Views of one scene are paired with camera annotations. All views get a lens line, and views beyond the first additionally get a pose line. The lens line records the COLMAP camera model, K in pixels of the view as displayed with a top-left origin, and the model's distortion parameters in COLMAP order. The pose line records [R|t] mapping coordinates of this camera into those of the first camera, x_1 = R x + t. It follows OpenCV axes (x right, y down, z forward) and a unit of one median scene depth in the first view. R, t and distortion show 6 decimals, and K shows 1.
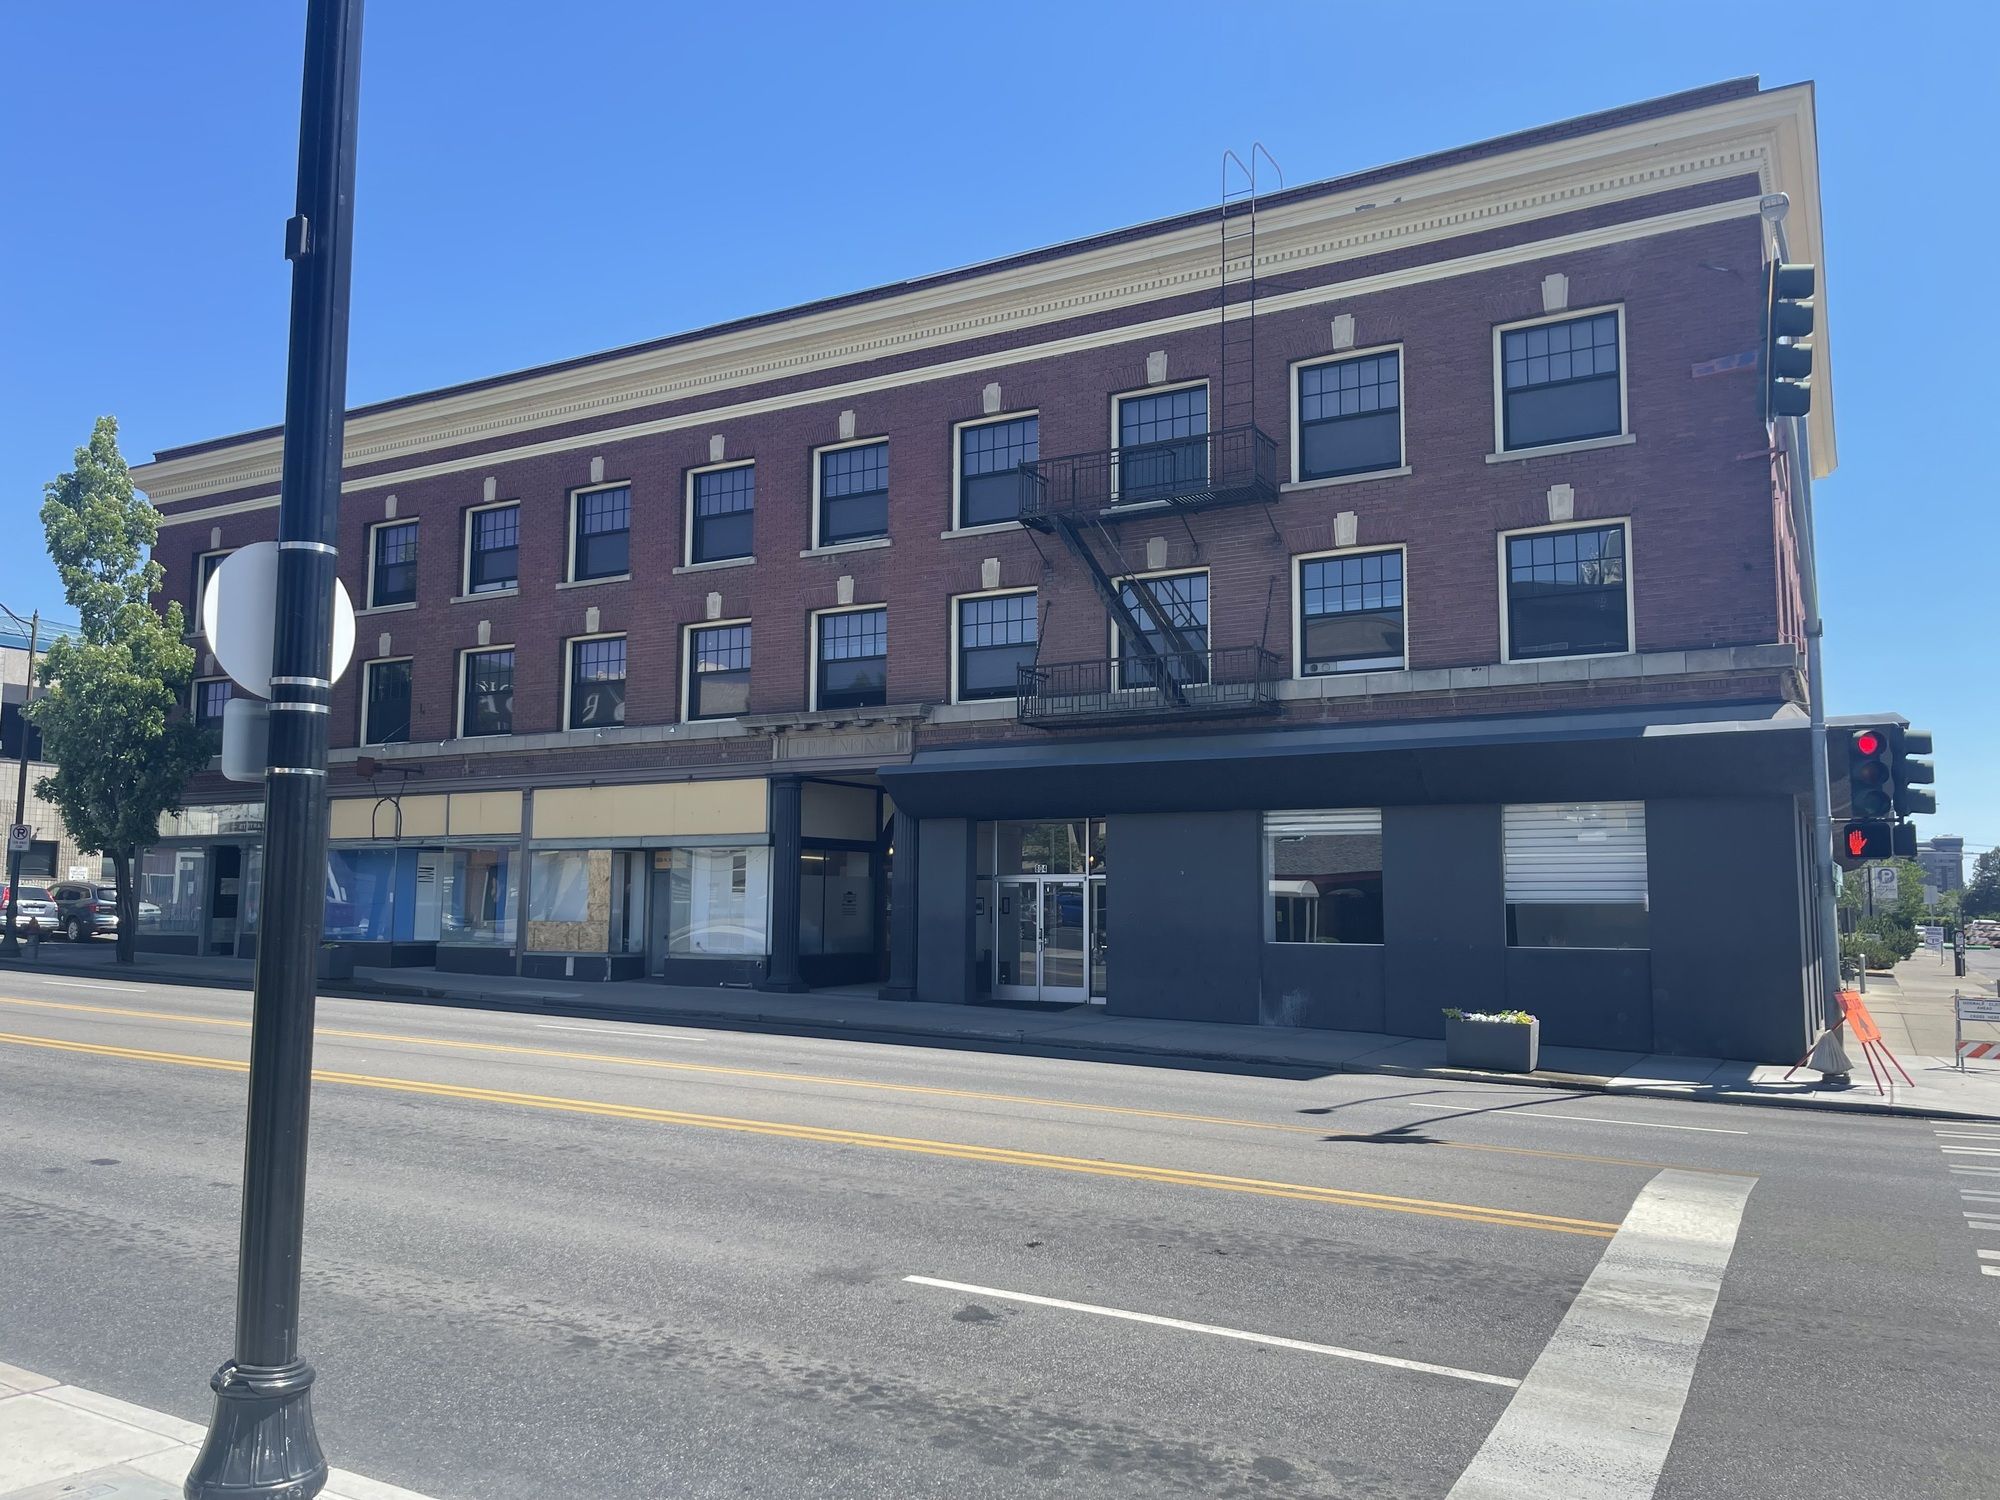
lens RADIAL K [[1448.6, 0, 993.4], [0, 1448.6, 761.2], [0, 0, 1]] dist [0.033427, -0.002873]
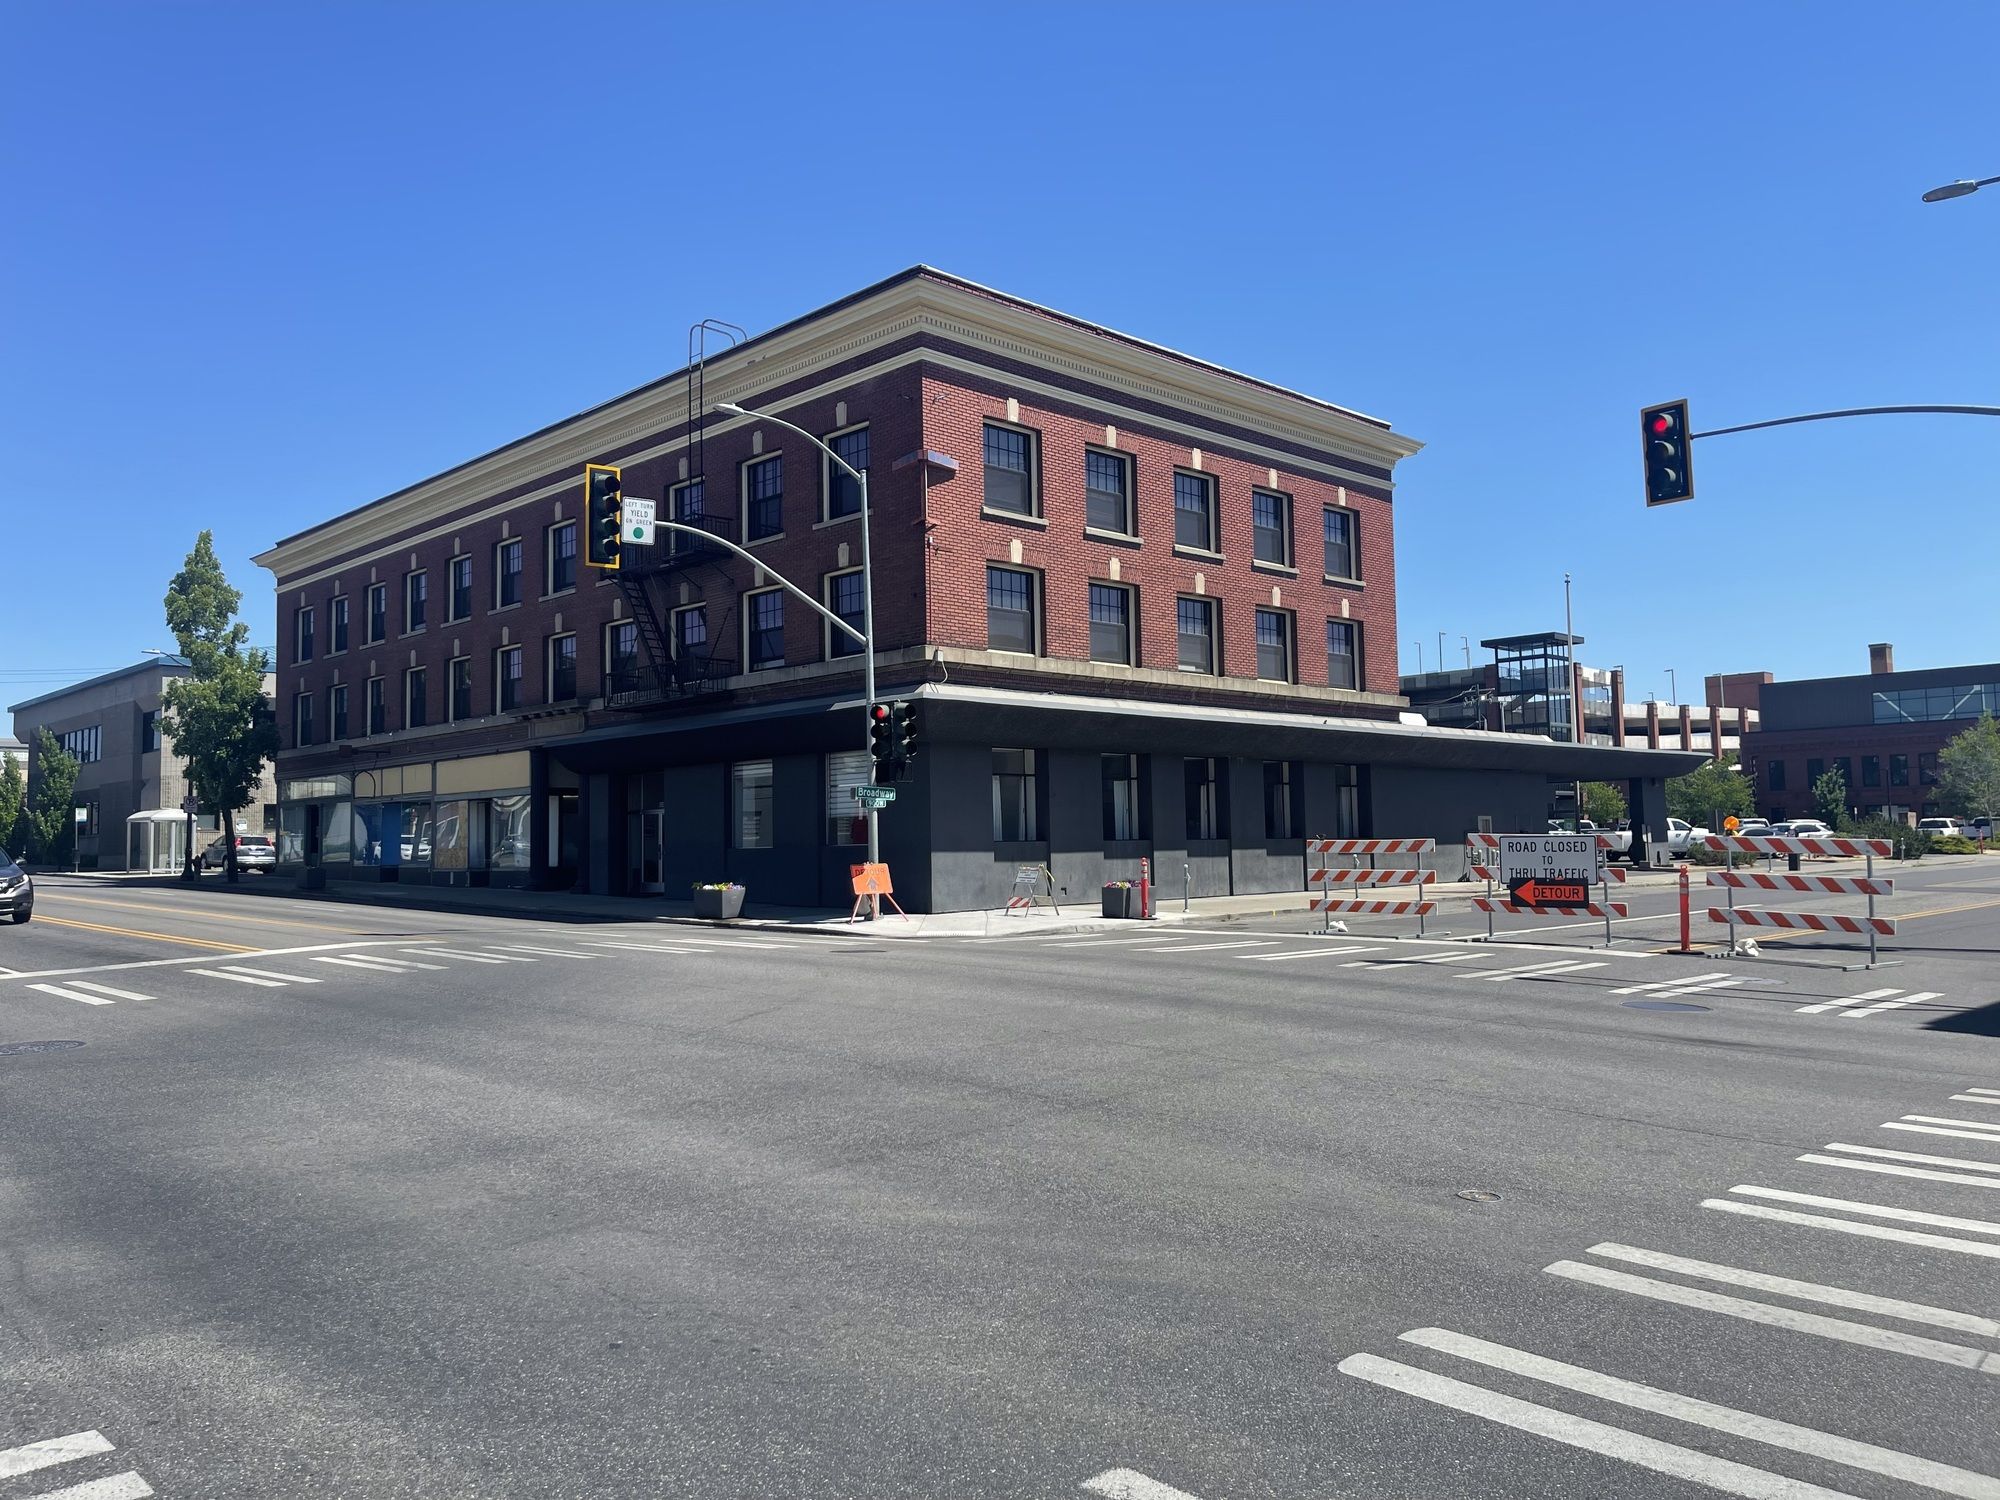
lens RADIAL K [[1484.9, 0, 990.7], [0, 1484.9, 742.0], [0, 0, 1]] dist [0.072138, -0.101040]
pose [[0.957905, -0.045955, -0.283384, 0.833769], [0.055699, 0.998098, 0.026418, -0.012381], [0.281631, -0.041091, 0.958642, -0.395321]]
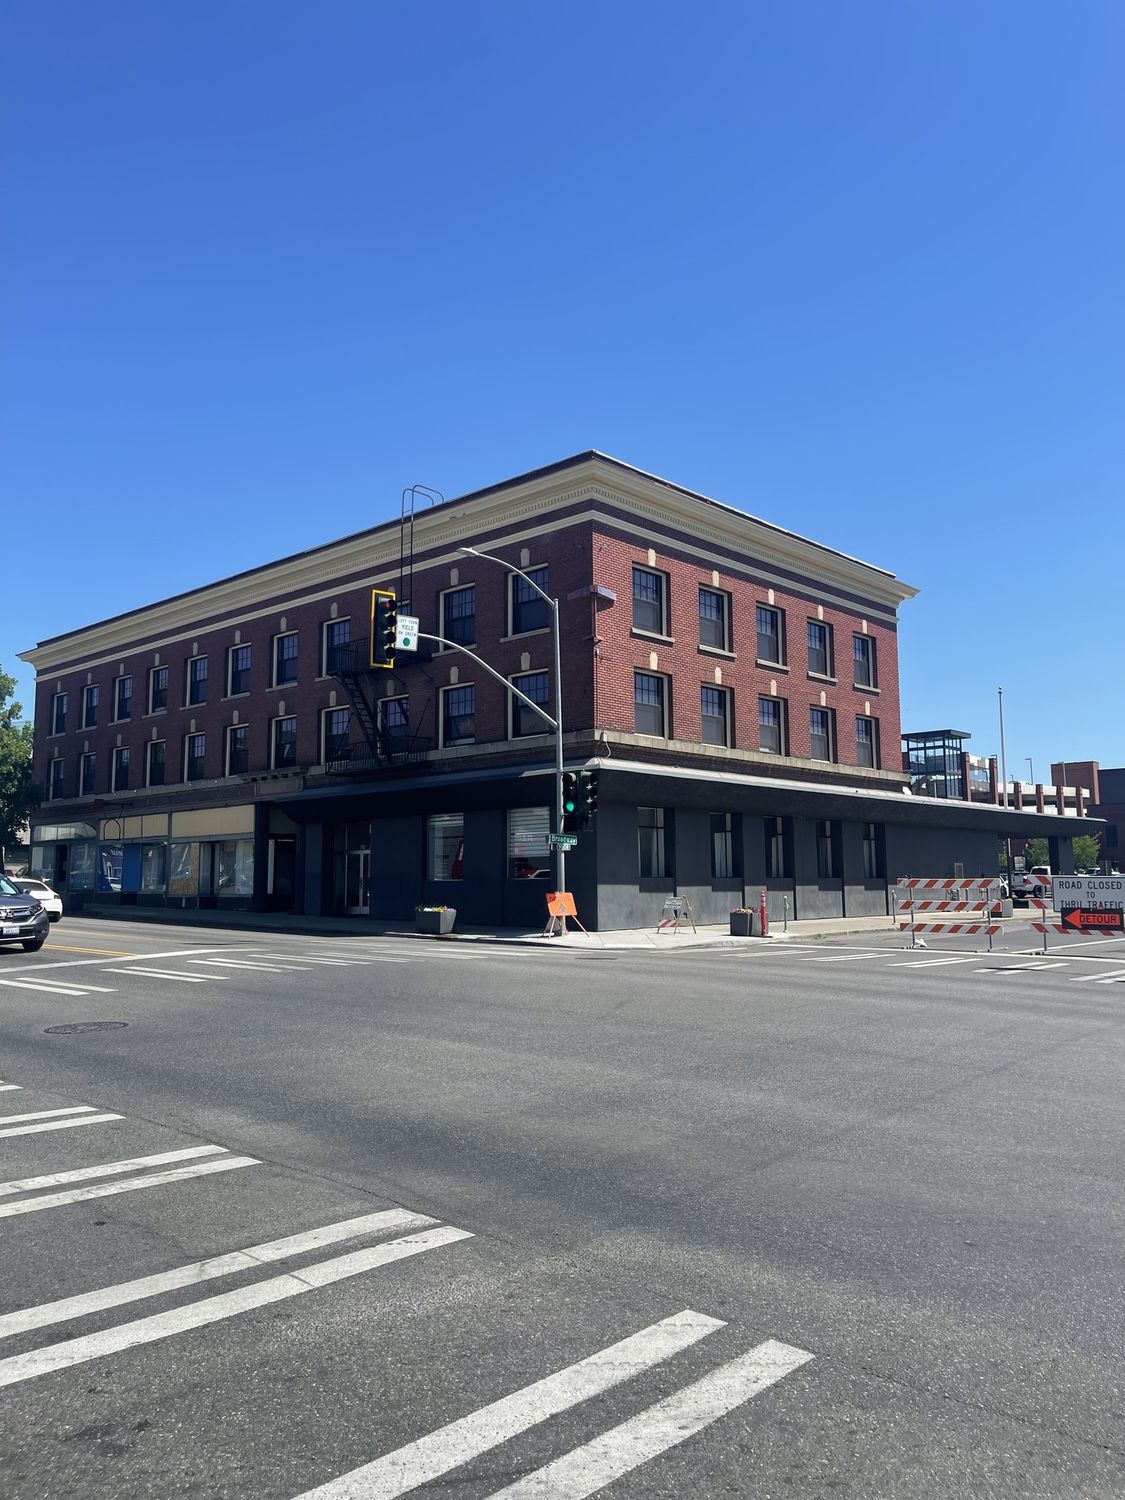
lens RADIAL K [[1113.7, 0, 570.4], [0, 1113.7, 747.2], [0, 0, 1]] dist [0.072138, -0.101040]
pose [[0.973090, -0.044134, -0.226159, 0.687420], [0.040158, 0.998948, -0.022153, -0.016650], [0.226899, 0.012474, 0.973838, -0.438798]]
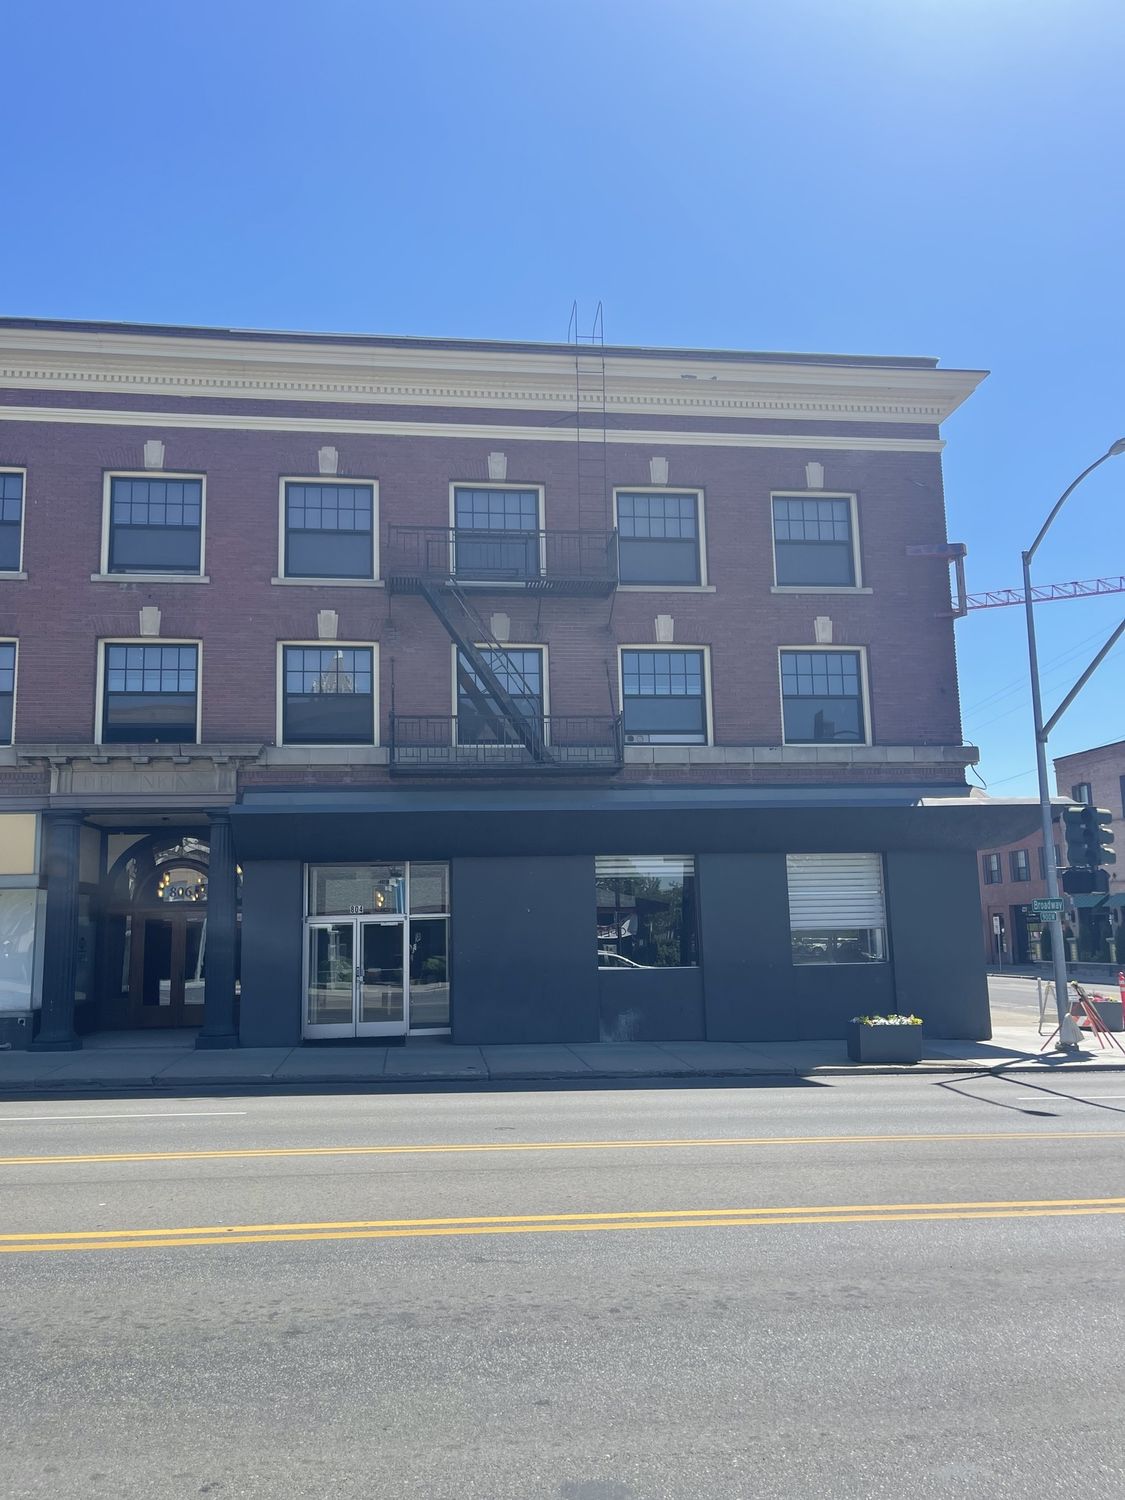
lens RADIAL K [[1206.5, 0, 562.5], [0, 1206.5, 750.0], [0, 0, 1]] dist [0.048816, -0.003843]
pose [[0.805280, 0.069723, 0.588780, -0.389431], [-0.032525, 0.996761, -0.073550, 0.019831], [-0.592001, 0.040078, 0.804940, 0.212113]]
